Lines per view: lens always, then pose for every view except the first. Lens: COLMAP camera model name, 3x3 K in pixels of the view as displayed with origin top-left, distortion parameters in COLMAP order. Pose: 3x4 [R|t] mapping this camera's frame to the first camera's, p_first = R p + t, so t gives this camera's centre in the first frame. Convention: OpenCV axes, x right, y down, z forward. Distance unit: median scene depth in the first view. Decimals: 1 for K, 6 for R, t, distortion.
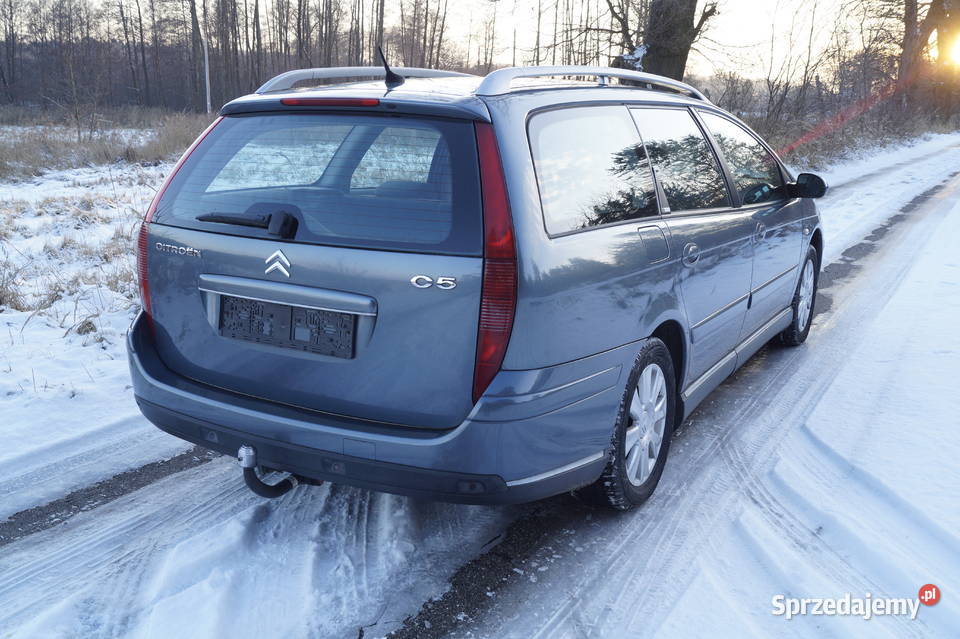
lens RADIAL K [[851.8, 0, 507.4], [0, 851.8, 414.4], [0, 0, 1]] dist [-0.056178, 0.000321]
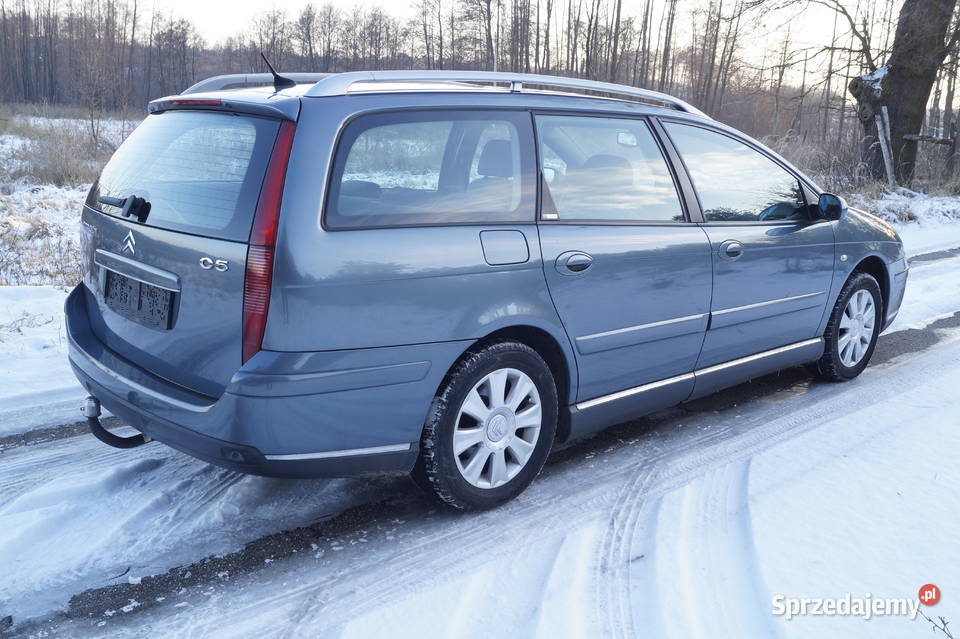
lens RADIAL K [[851.8, 0, 507.4], [0, 851.8, 414.4], [0, 0, 1]] dist [-0.056178, 0.000321]
pose [[0.957471, 0.109980, -0.266746, 0.467386], [-0.115009, 0.993359, -0.003255, -0.002306], [0.264616, 0.033795, 0.963761, 0.041676]]
